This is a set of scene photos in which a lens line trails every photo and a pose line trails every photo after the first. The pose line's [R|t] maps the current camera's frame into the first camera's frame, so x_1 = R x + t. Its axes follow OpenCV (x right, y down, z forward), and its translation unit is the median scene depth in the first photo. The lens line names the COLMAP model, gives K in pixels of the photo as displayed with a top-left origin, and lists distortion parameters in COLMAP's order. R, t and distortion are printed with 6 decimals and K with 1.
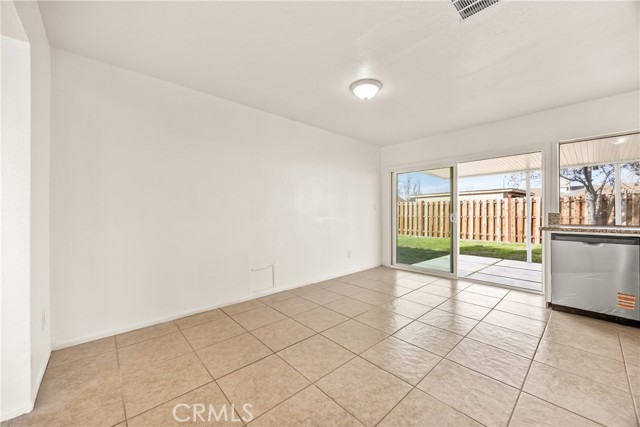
lens RADIAL K [[244.4, 0, 320.0], [0, 244.4, 212.5], [0, 0, 1]] dist [0.002148, 0.000391]
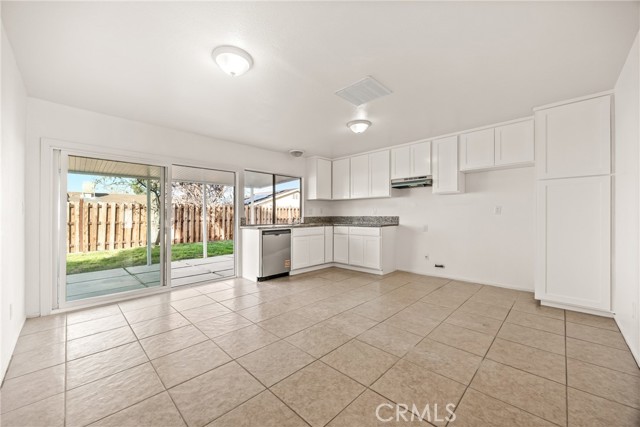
lens RADIAL K [[247.6, 0, 323.1], [0, 247.6, 215.3], [0, 0, 1]] dist [-0.001199, -0.000139]
pose [[-0.063110, 0.005069, 0.997994, -0.321553], [0.007925, 0.999958, -0.004578, 0.000481], [-0.997975, 0.007620, -0.063148, 0.388942]]
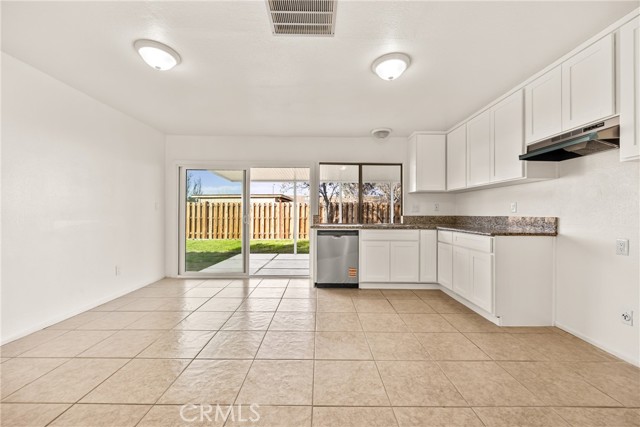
lens RADIAL K [[252.5, 0, 320.7], [0, 252.5, 212.1], [0, 0, 1]] dist [-0.000218, 0.000010]
pose [[0.669956, 0.011813, 0.742307, -0.030890], [-0.006730, 0.999929, -0.009839, 0.000396], [-0.742370, 0.001596, 0.669988, 0.038966]]
